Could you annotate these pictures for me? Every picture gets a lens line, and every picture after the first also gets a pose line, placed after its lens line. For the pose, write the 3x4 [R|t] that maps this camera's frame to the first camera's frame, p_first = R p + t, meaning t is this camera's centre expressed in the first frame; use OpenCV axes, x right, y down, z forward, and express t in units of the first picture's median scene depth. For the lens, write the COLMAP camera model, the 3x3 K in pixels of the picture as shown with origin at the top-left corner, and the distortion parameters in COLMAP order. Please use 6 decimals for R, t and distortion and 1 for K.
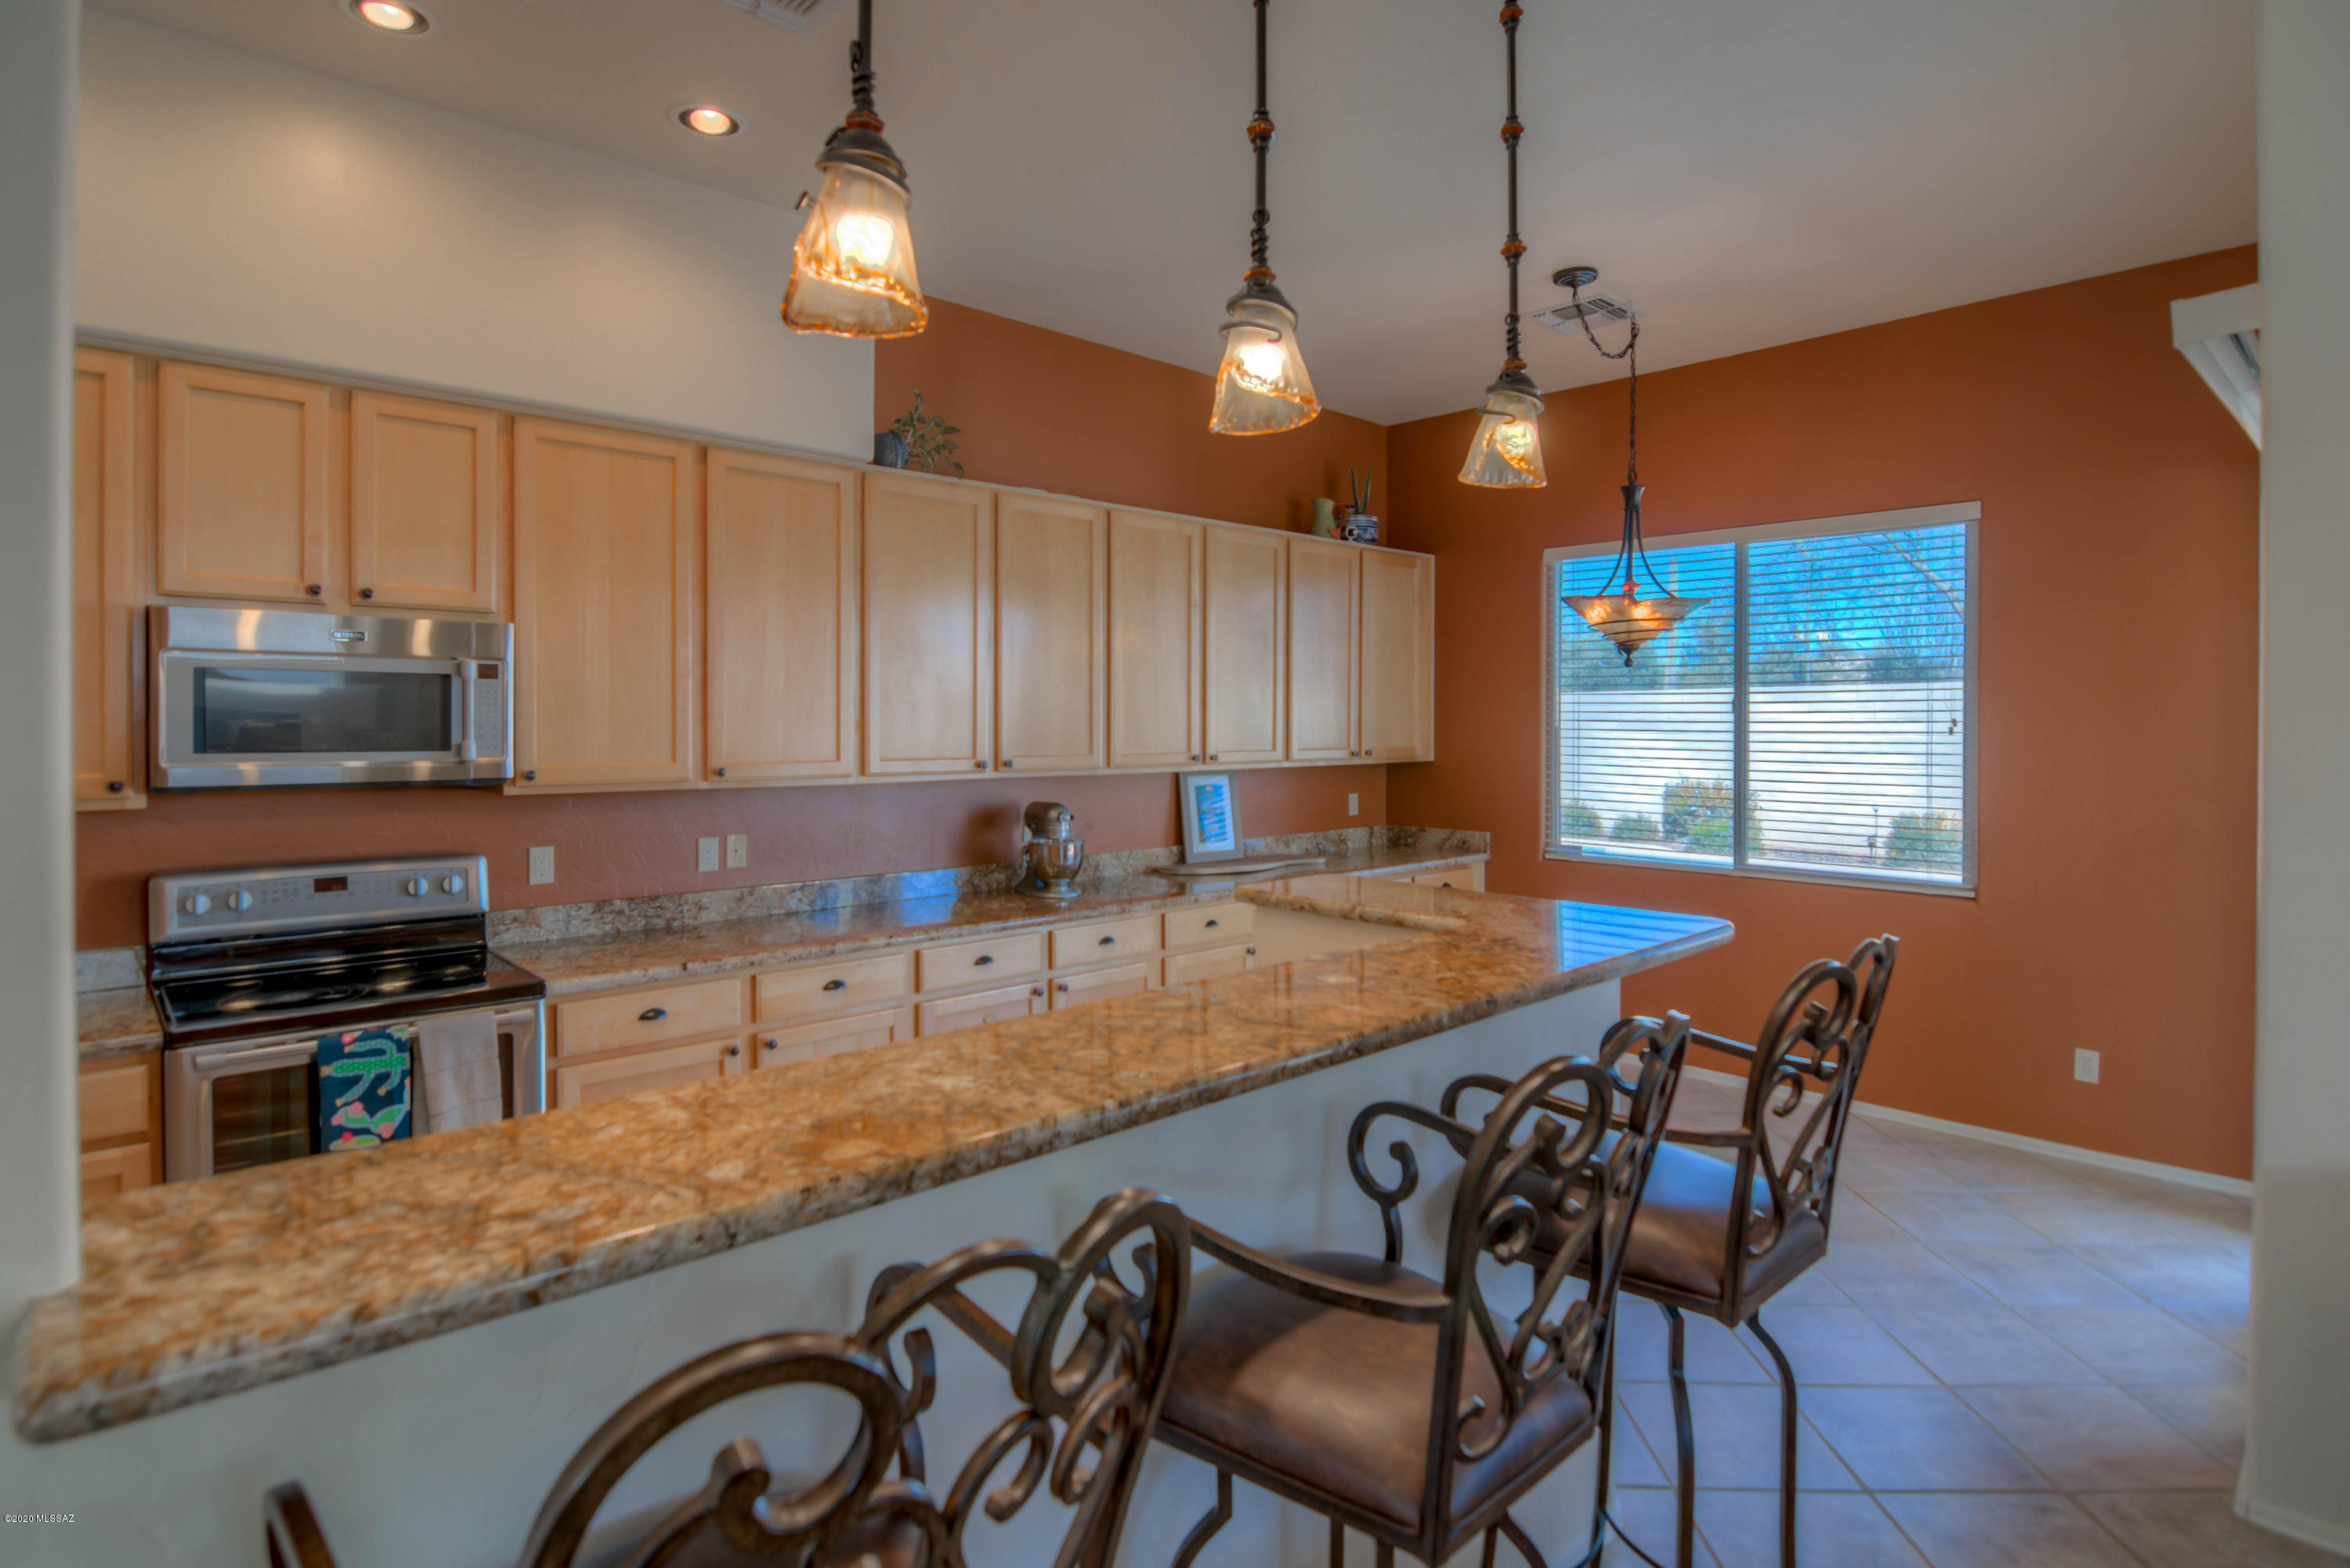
lens RADIAL K [[1210.5, 0, 1146.9], [0, 1210.5, 711.7], [0, 0, 1]] dist [-0.001052, -0.000134]
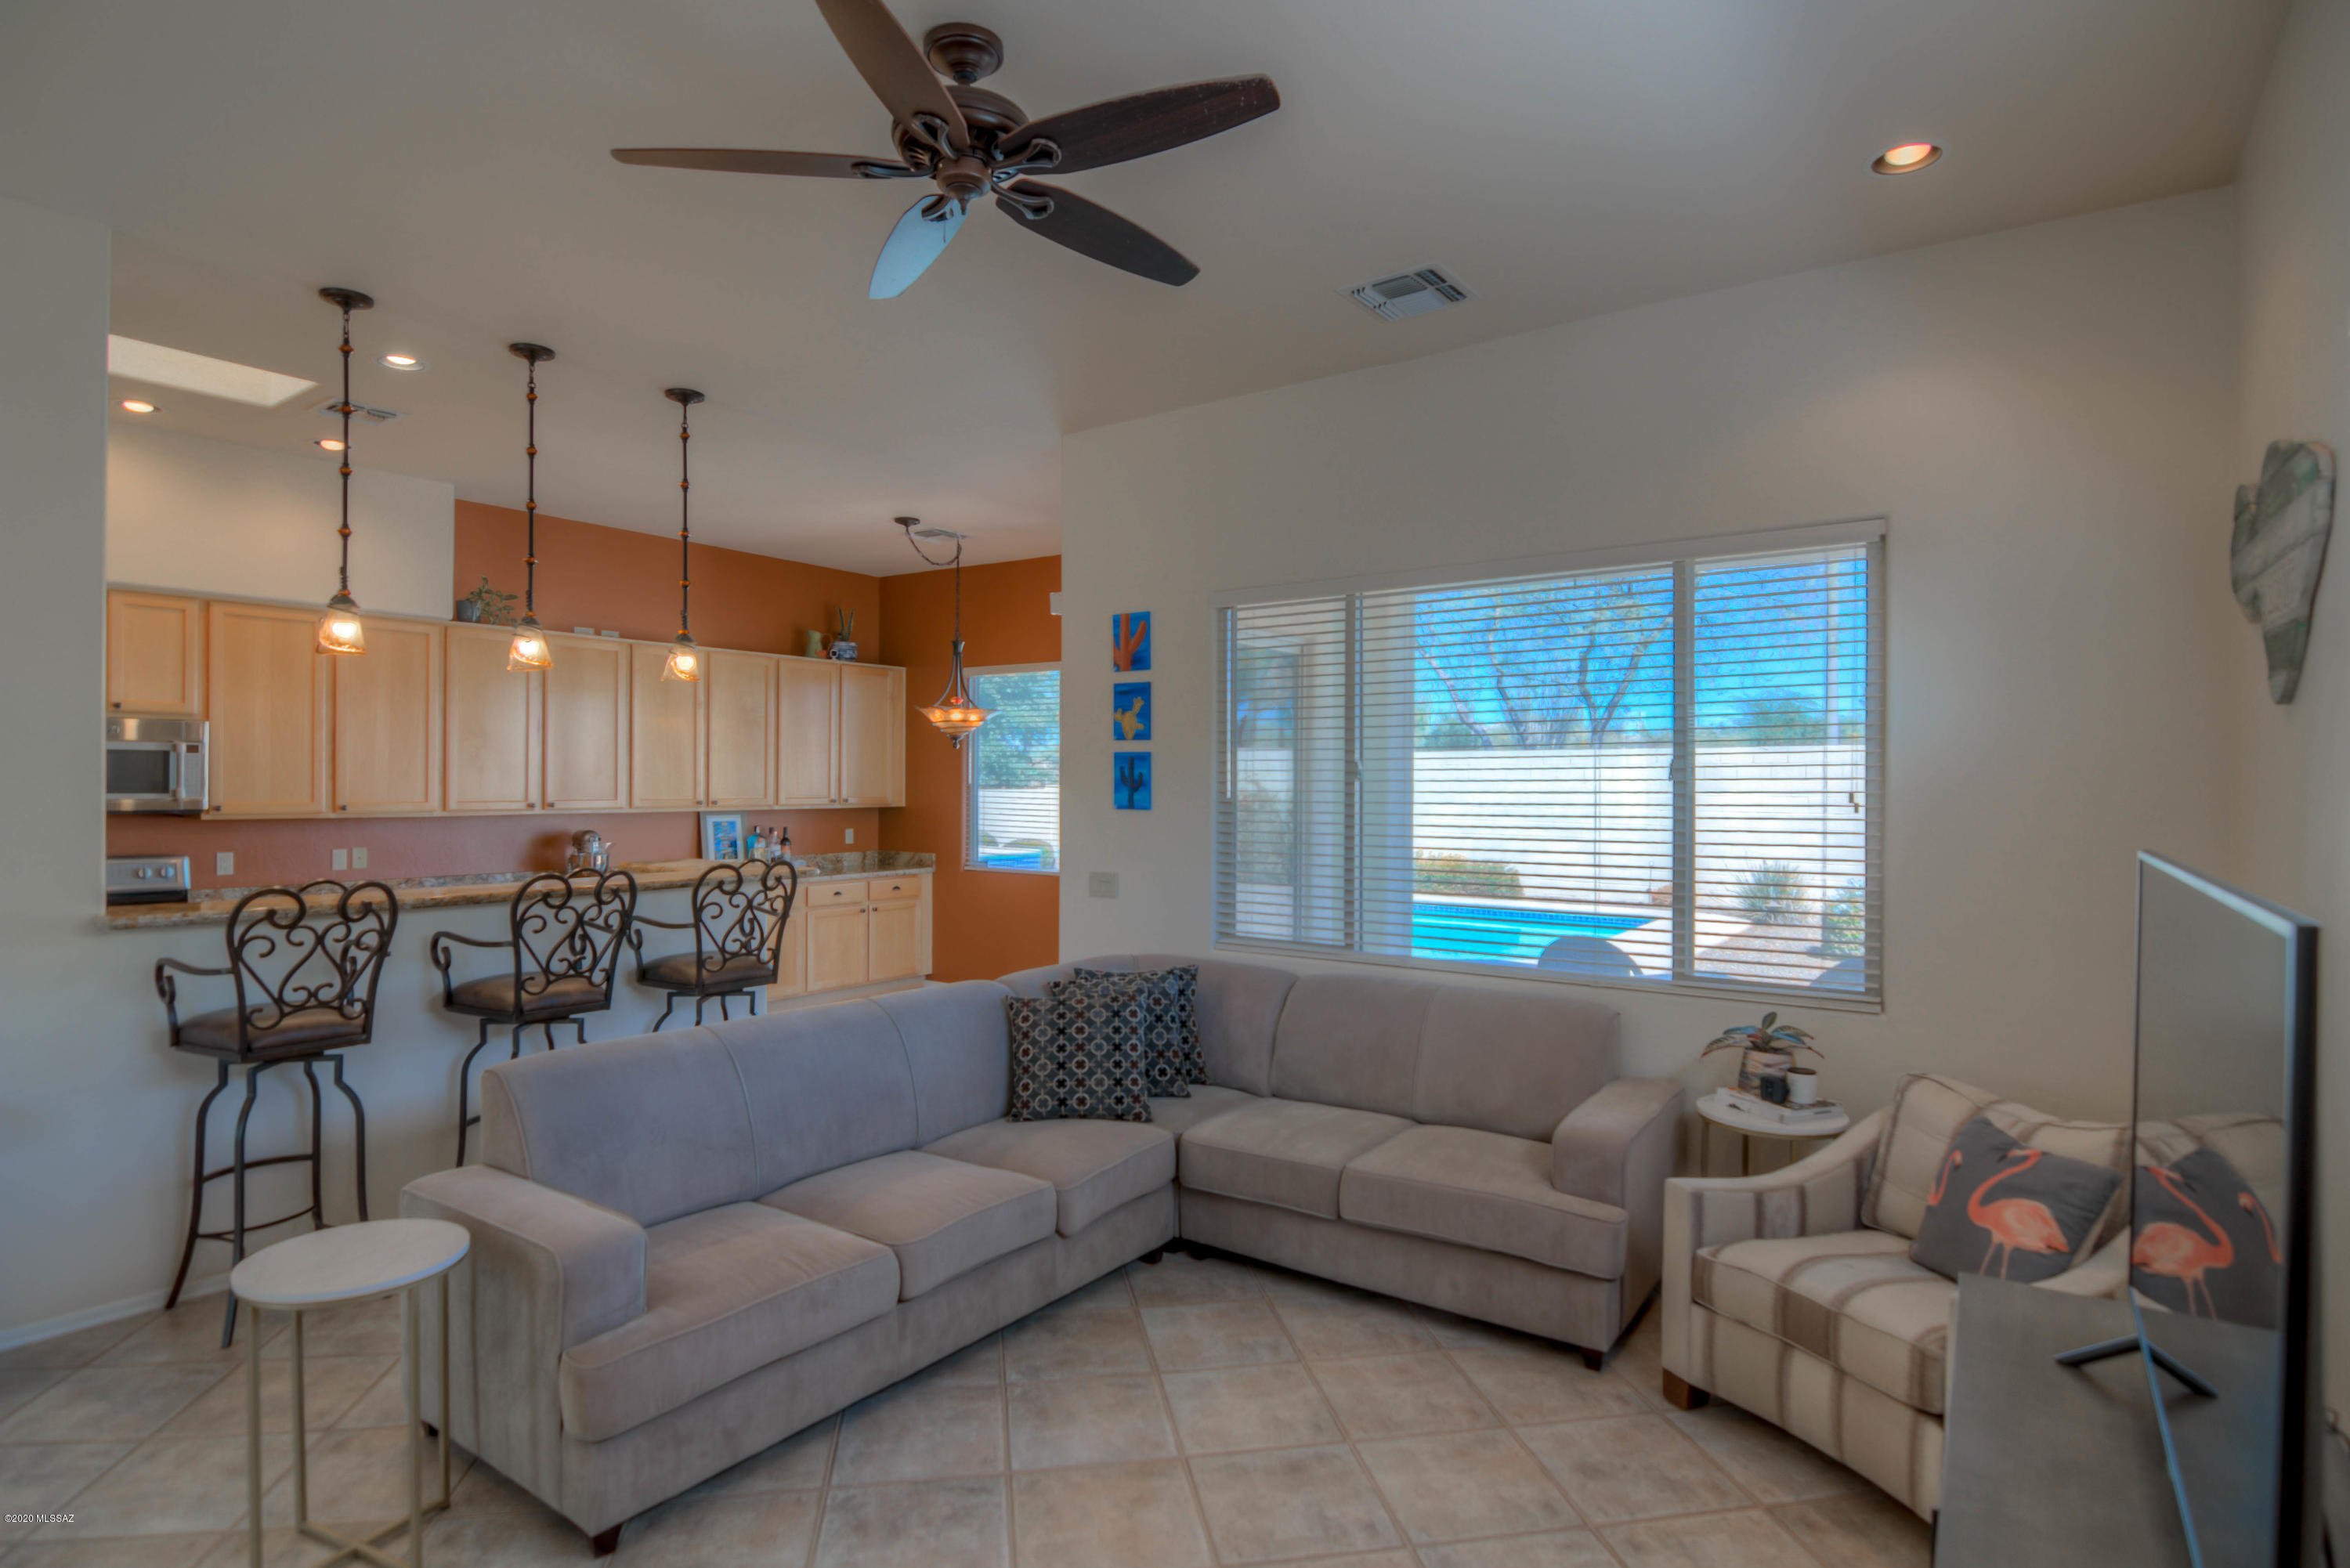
lens RADIAL K [[1205.5, 0, 1177.7], [0, 1205.5, 770.7], [0, 0, 1]] dist [-0.003499, -0.011853]
pose [[0.977209, 0.004668, 0.212229, 0.394110], [-0.004413, 0.999989, -0.001674, -0.003589], [-0.212234, 0.000699, 0.977219, -0.812021]]
